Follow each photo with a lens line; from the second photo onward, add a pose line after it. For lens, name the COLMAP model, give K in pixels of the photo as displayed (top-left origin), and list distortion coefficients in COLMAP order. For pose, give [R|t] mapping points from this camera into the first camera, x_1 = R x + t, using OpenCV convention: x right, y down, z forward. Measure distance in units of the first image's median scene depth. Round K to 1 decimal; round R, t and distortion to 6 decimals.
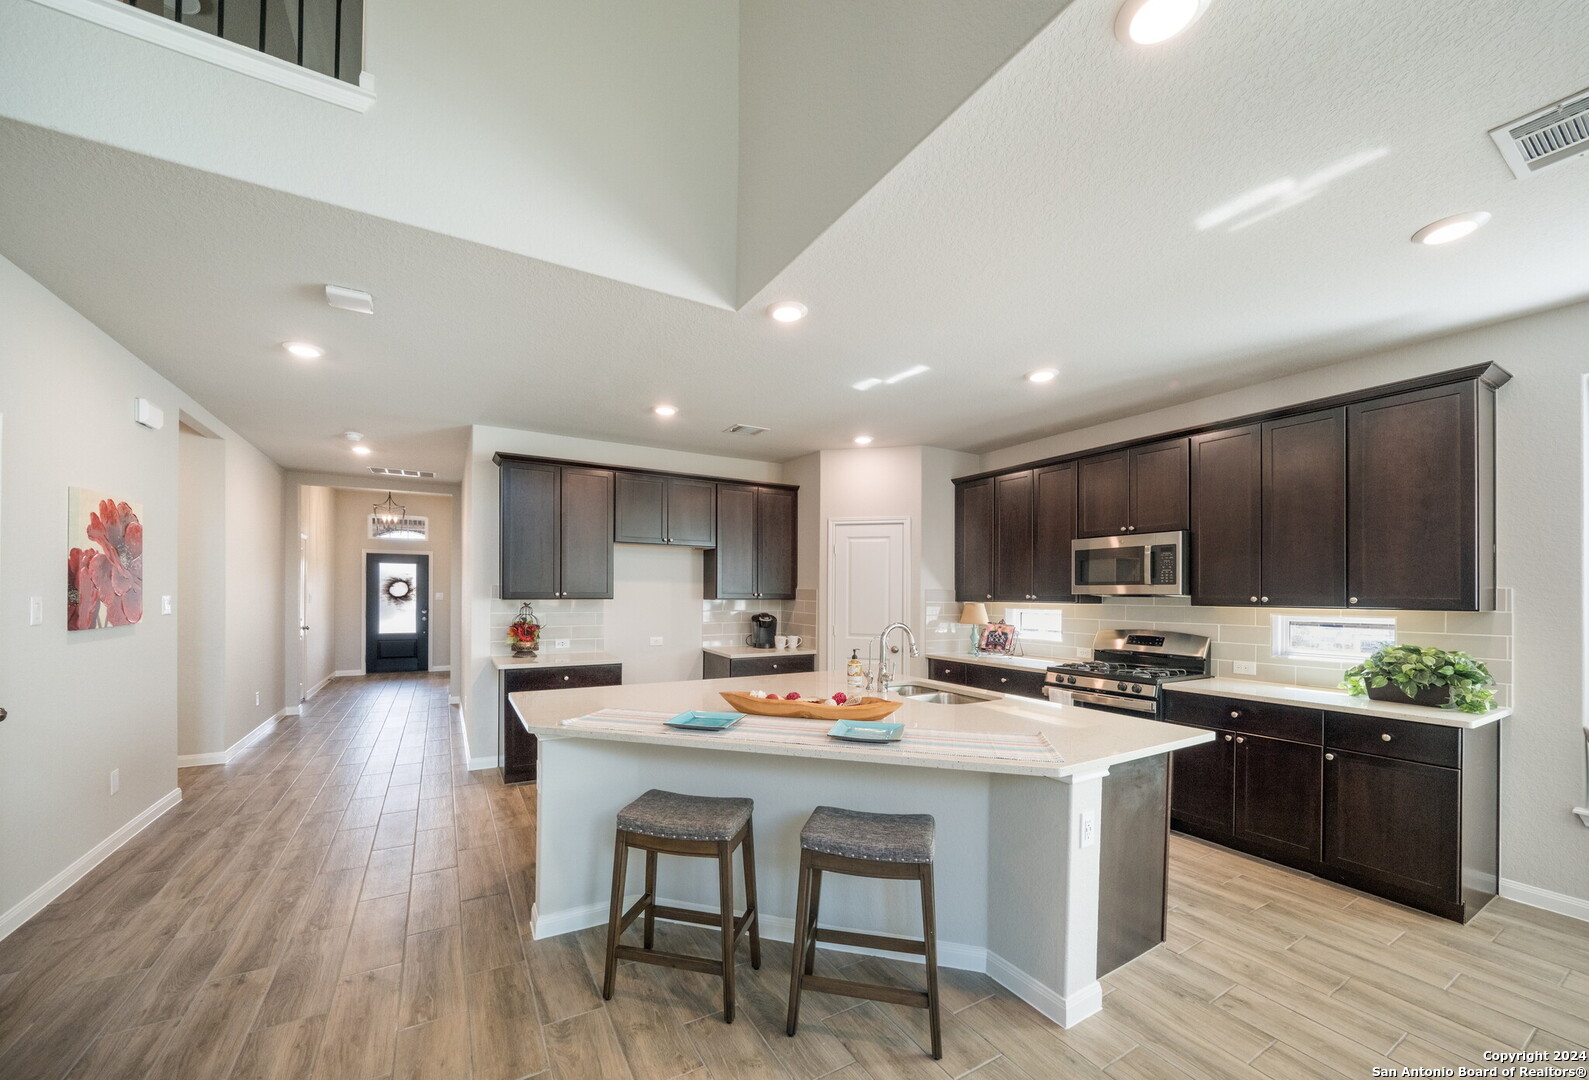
lens RADIAL K [[593.3, 0, 805.5], [0, 593.3, 586.5], [0, 0, 1]] dist [-0.008833, 0.000370]
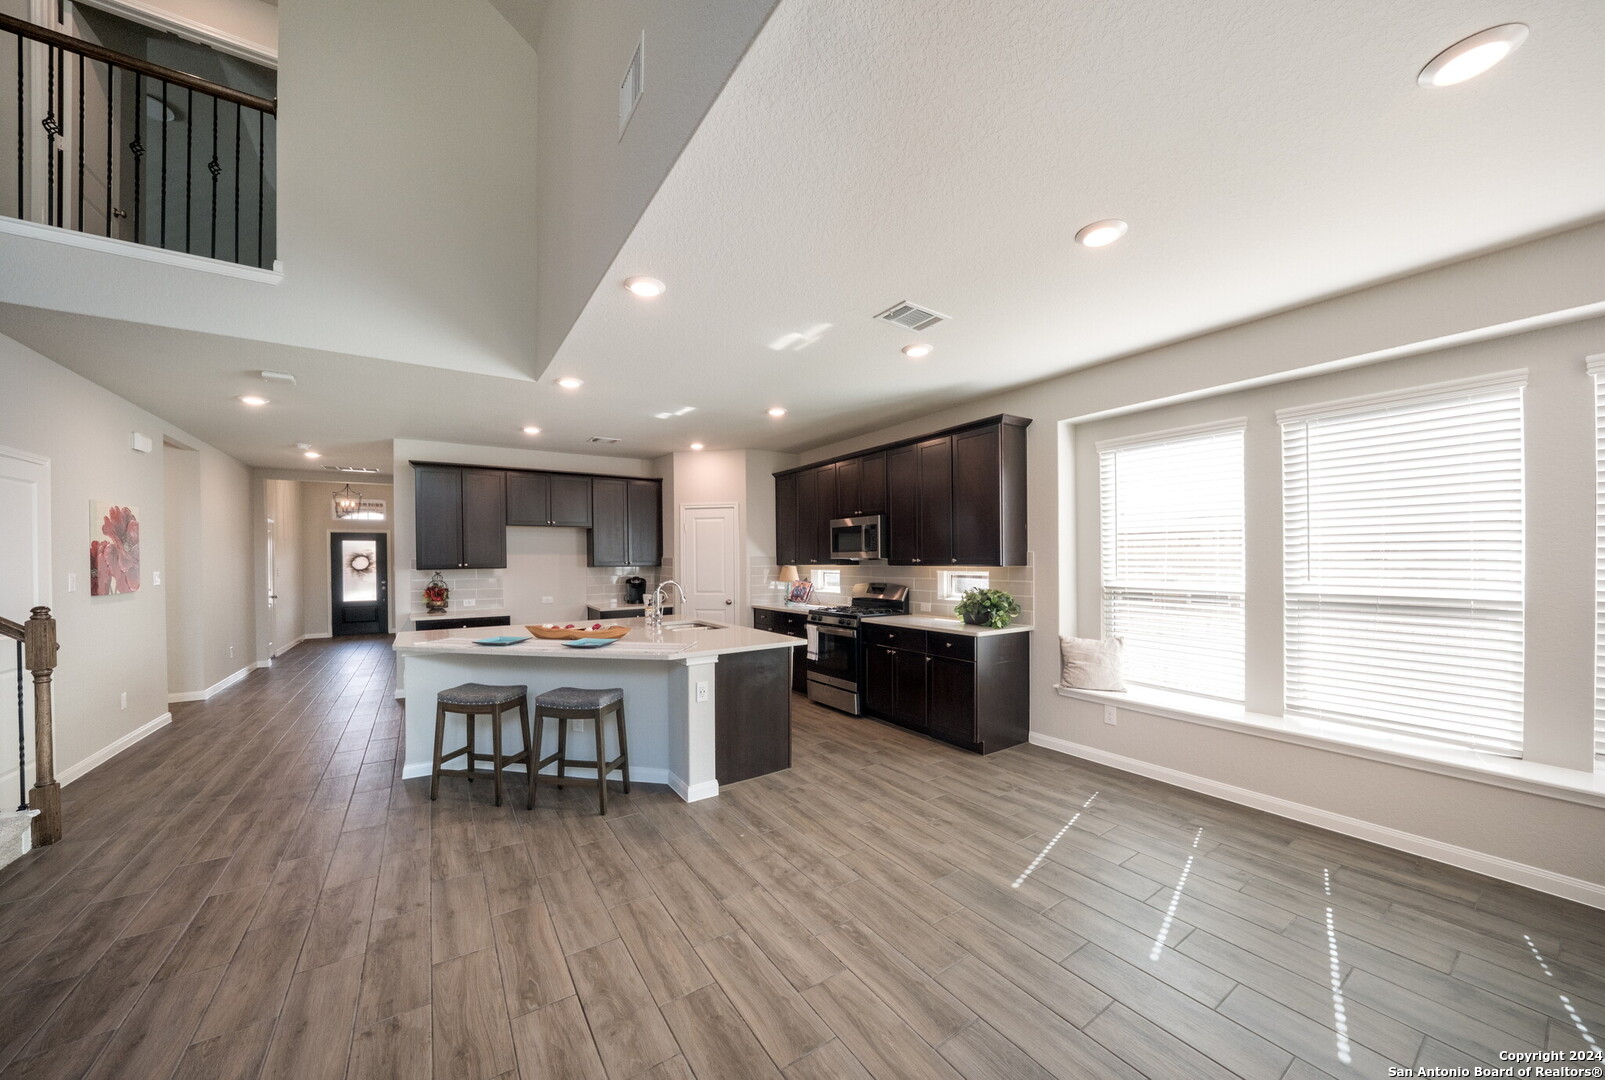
lens RADIAL K [[554.0, 0, 803.8], [0, 554.0, 554.8], [0, 0, 1]] dist [-0.014664, 0.000420]
pose [[0.998499, -0.017198, 0.051997, 0.338680], [0.016992, 0.999846, 0.004413, -0.003690], [-0.052065, -0.003523, 0.998637, -0.329241]]
